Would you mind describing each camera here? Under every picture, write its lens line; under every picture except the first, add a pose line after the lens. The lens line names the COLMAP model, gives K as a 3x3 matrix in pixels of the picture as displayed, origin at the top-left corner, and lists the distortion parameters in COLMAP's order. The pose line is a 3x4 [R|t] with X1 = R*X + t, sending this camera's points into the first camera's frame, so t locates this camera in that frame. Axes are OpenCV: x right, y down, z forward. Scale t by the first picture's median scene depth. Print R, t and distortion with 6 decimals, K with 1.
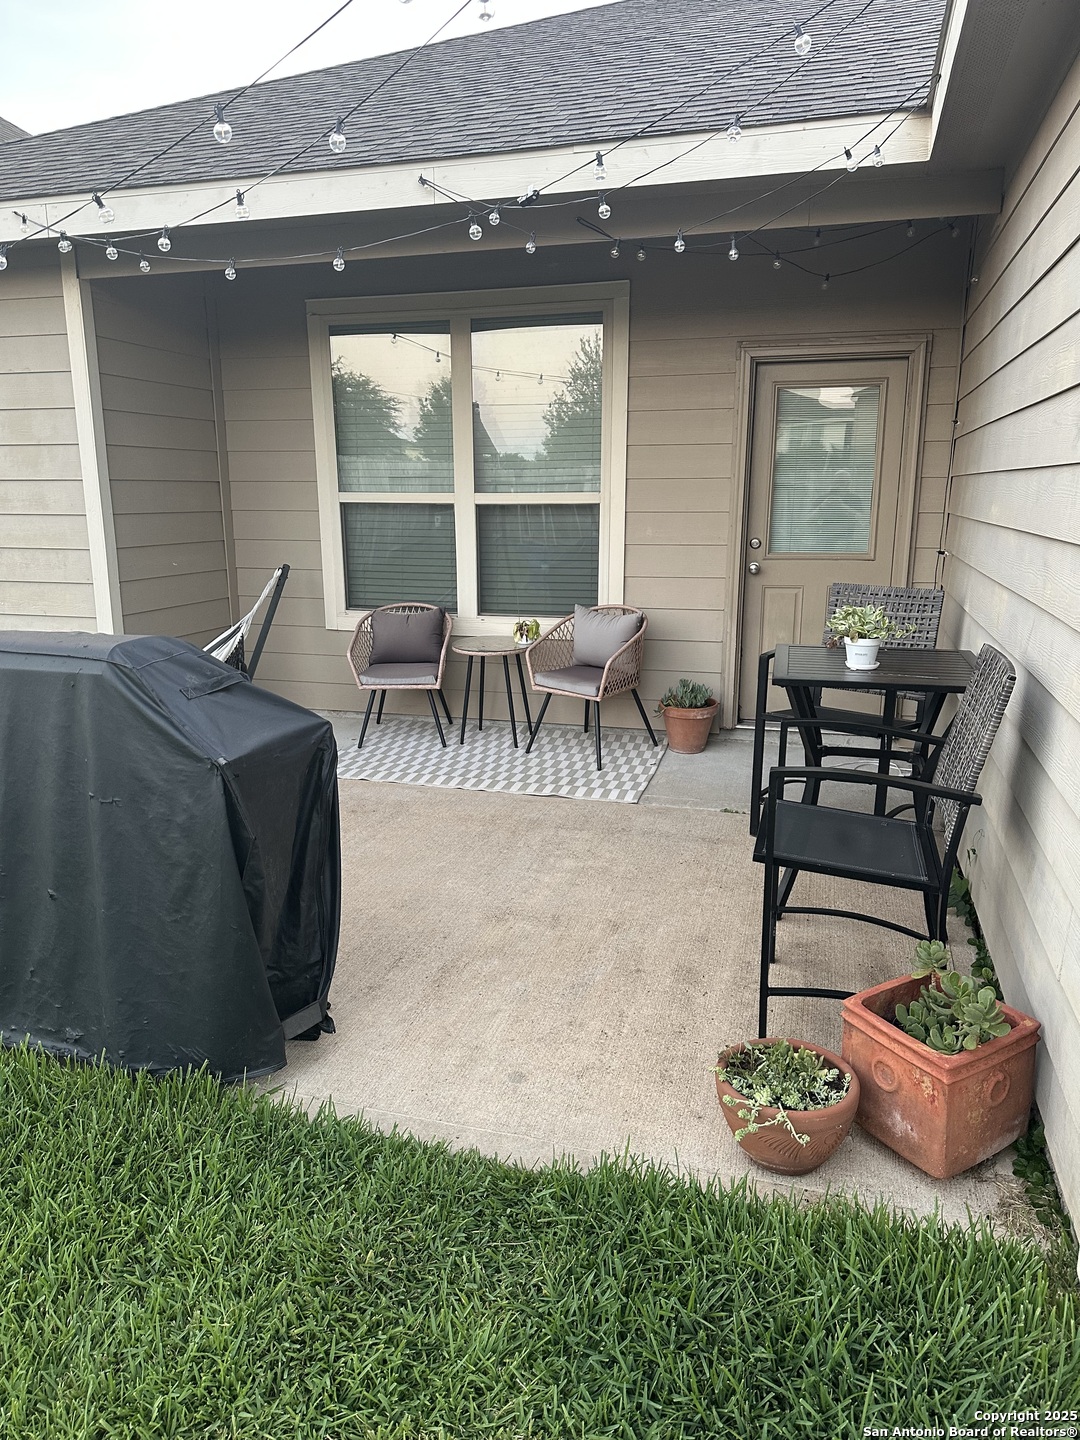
lens RADIAL K [[1007.3, 0, 511.0], [0, 1007.3, 750.9], [0, 0, 1]] dist [0.107882, -0.132289]
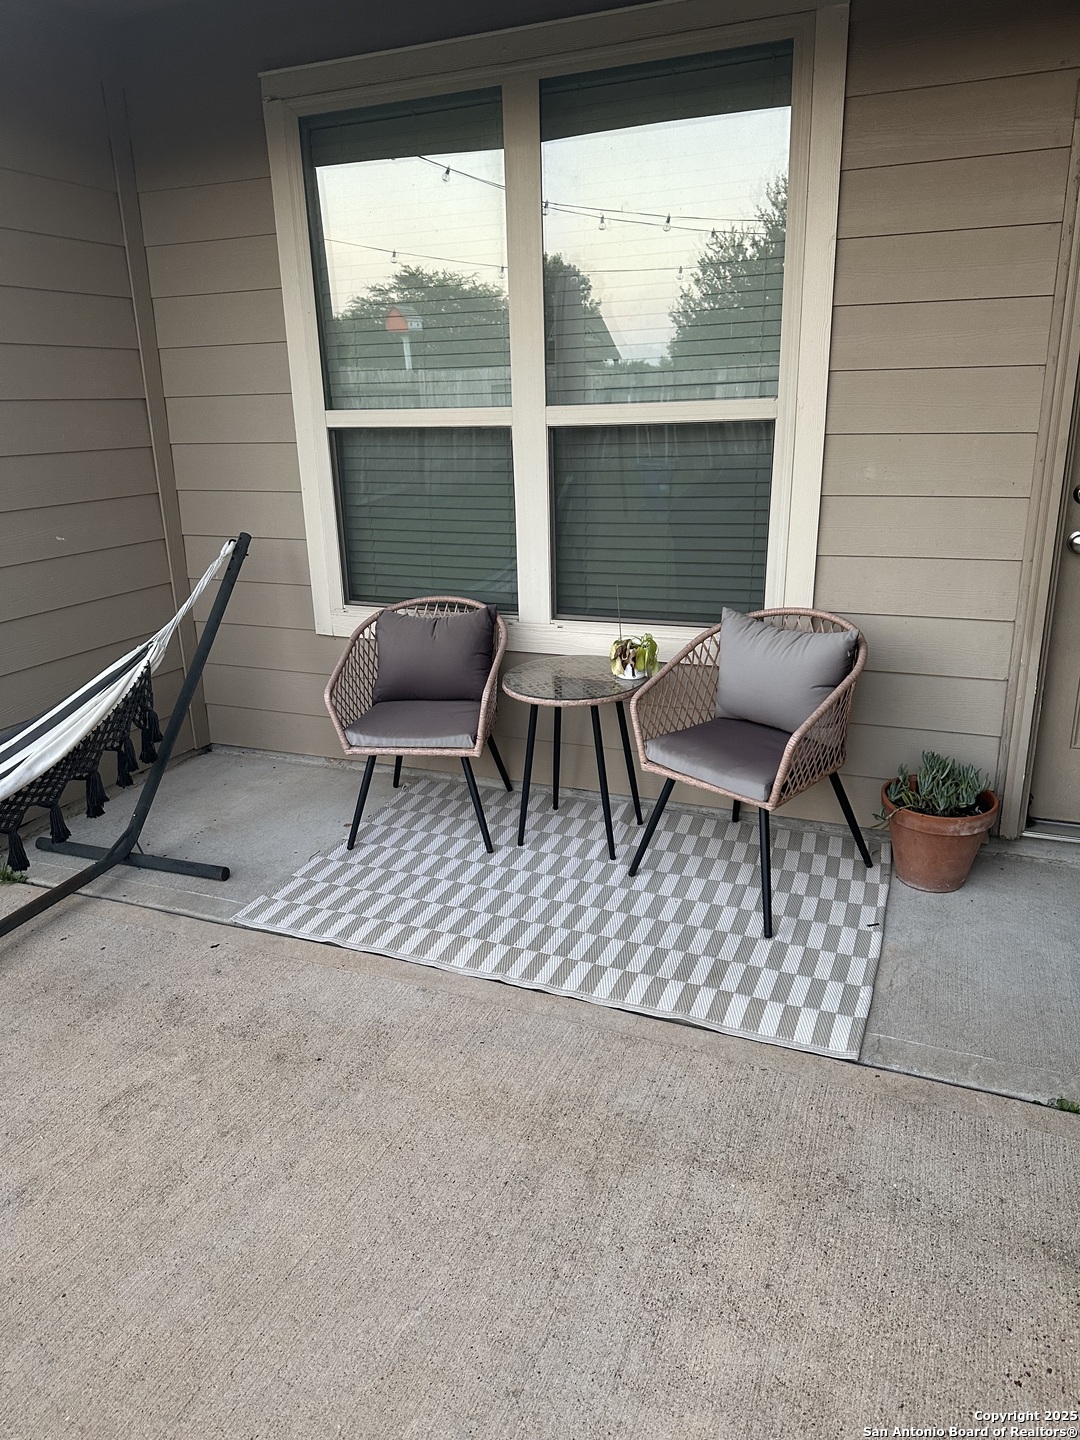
lens RADIAL K [[1007.3, 0, 511.0], [0, 1007.3, 750.9], [0, 0, 1]] dist [0.107882, -0.132289]
pose [[0.993283, 0.013204, -0.114957, 0.012830], [-0.003821, 0.996669, 0.081461, -0.111019], [0.115650, -0.080475, 0.990025, 0.427786]]
